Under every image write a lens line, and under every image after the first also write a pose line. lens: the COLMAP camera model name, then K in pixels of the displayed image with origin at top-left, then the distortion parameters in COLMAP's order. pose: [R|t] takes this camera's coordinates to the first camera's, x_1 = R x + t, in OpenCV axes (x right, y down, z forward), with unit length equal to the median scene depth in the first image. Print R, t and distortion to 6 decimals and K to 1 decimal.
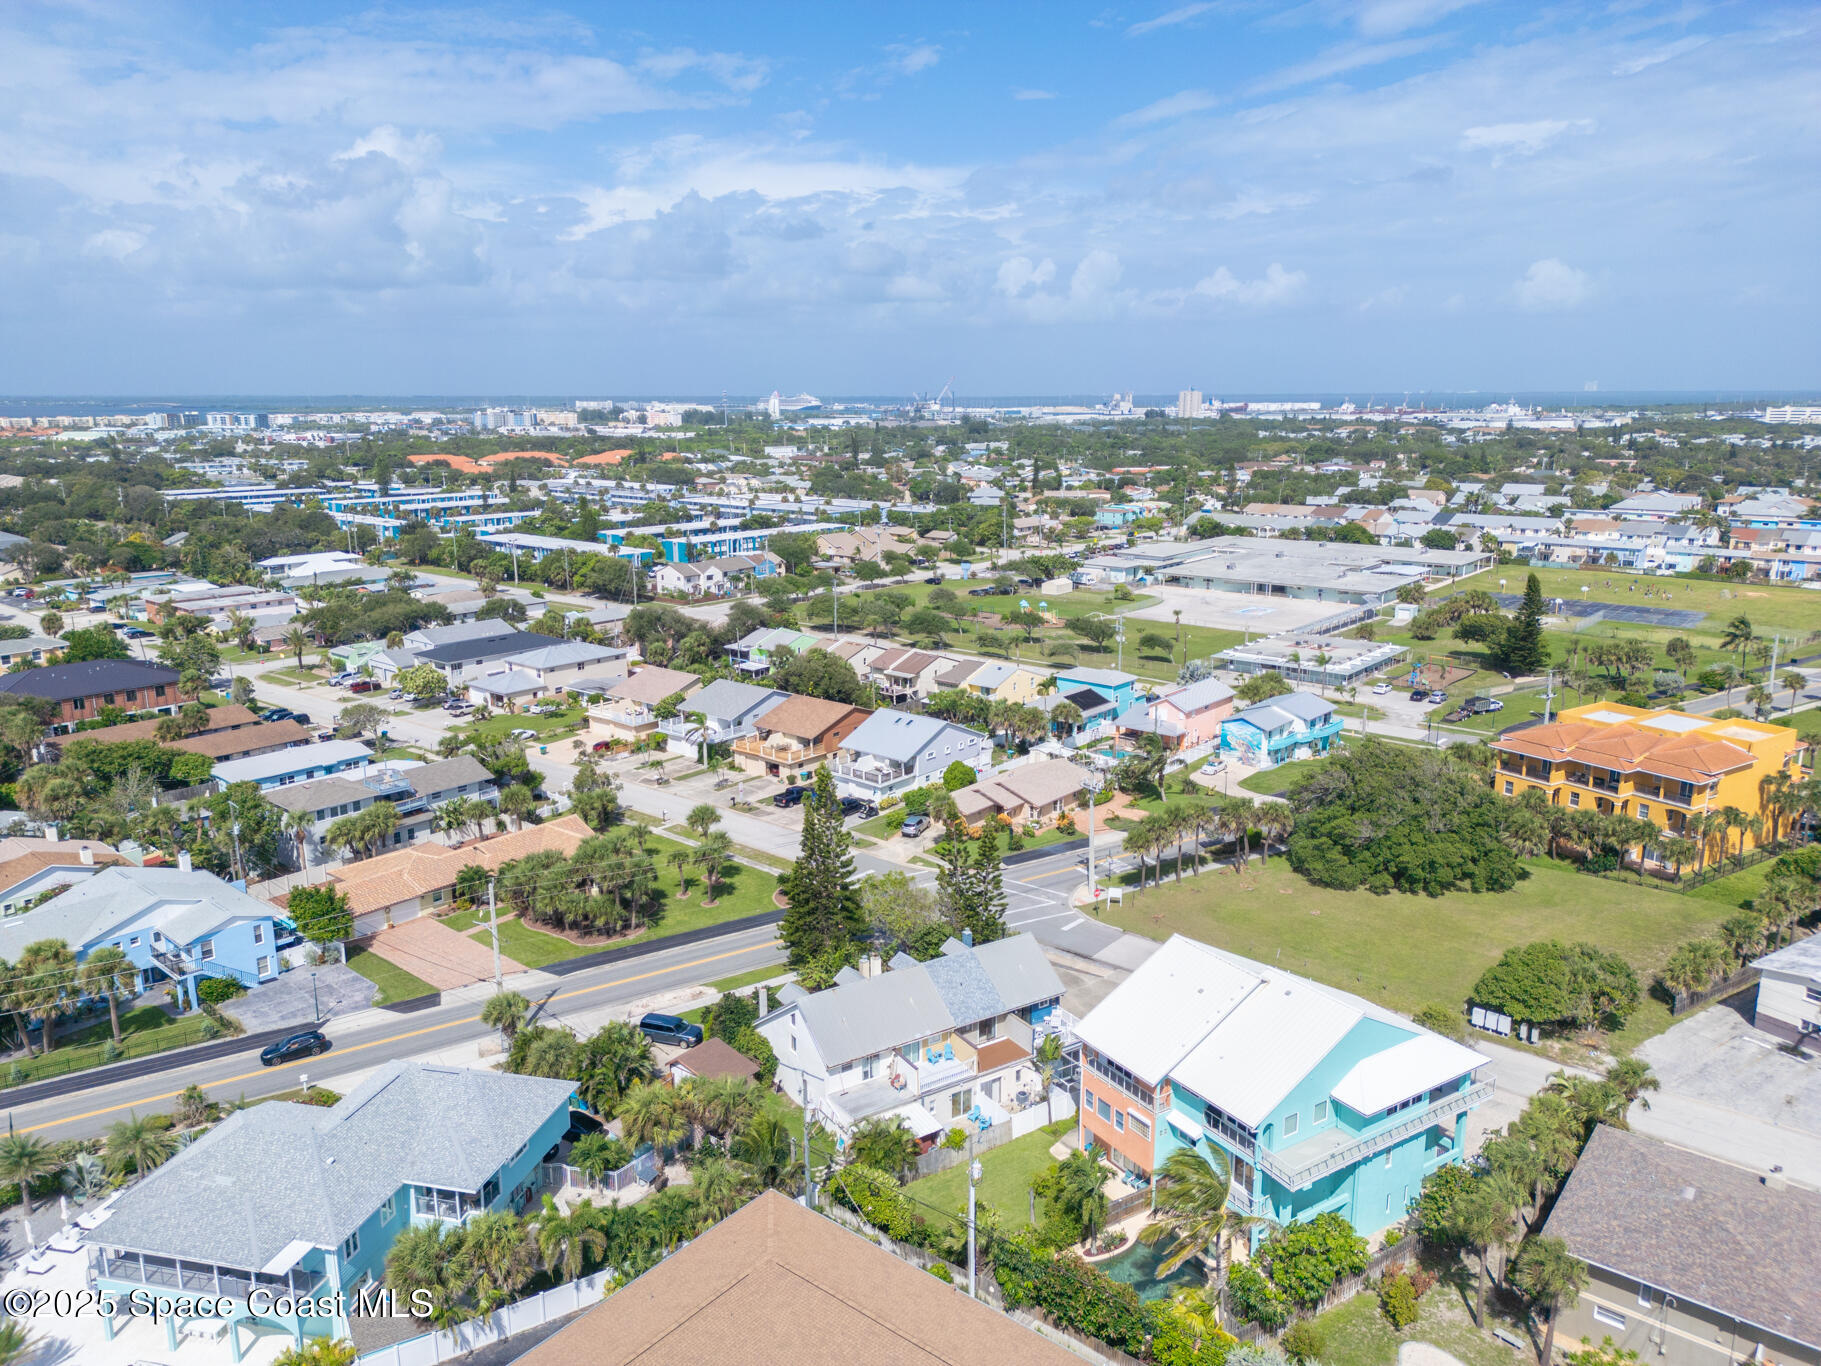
lens RADIAL K [[1233.1, 0, 910.5], [0, 1233.1, 683.0], [0, 0, 1]] dist [0.057988, -0.044326]
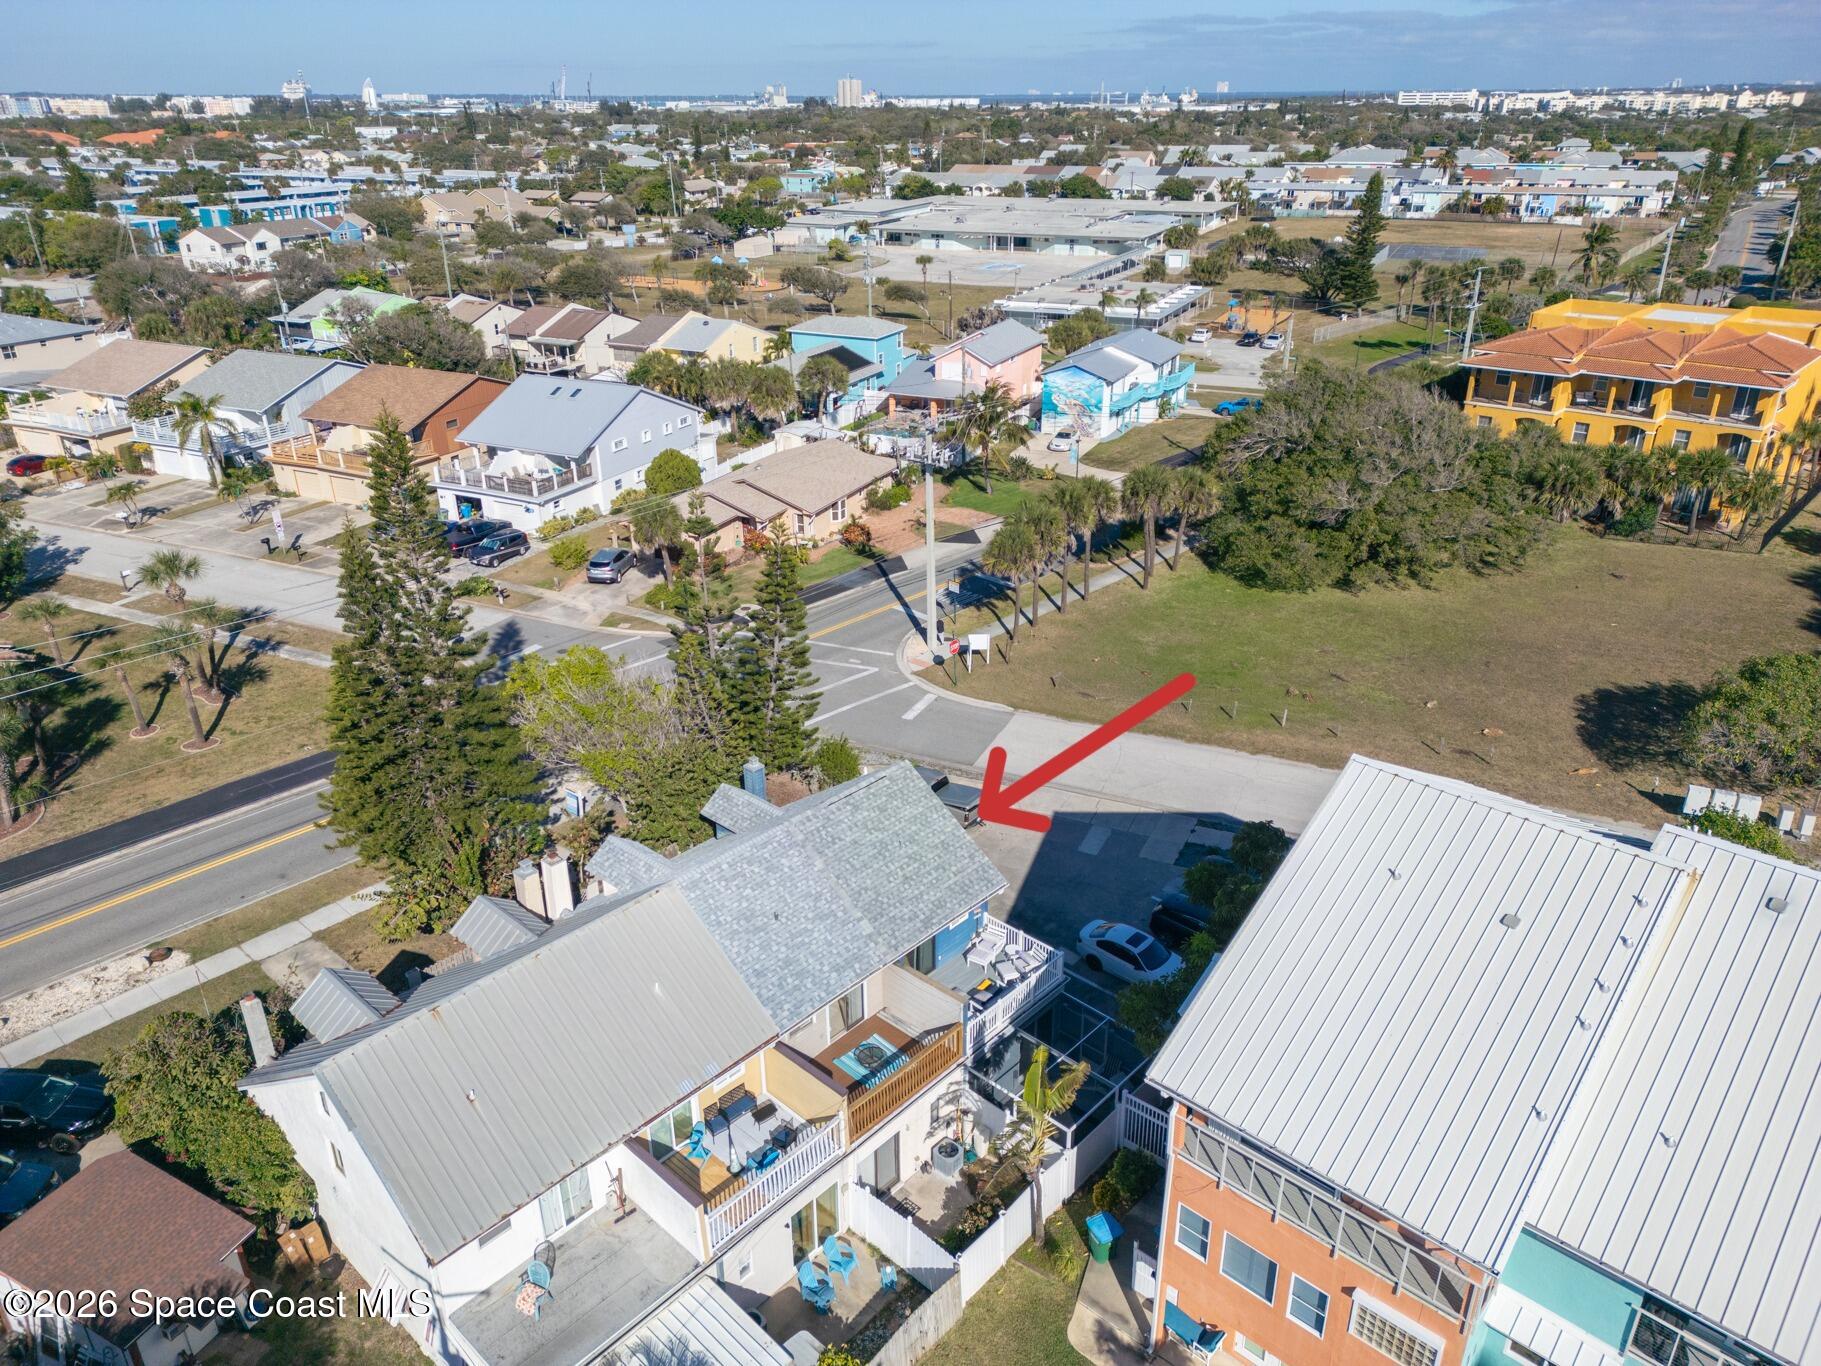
lens RADIAL K [[1233.1, 0, 910.5], [0, 1233.1, 683.0], [0, 0, 1]] dist [0.057988, -0.044326]
pose [[0.965211, -0.111836, 0.236347, -0.001420], [0.059315, 0.973999, 0.218650, 0.026080], [-0.254655, -0.197024, 0.946748, 0.196895]]
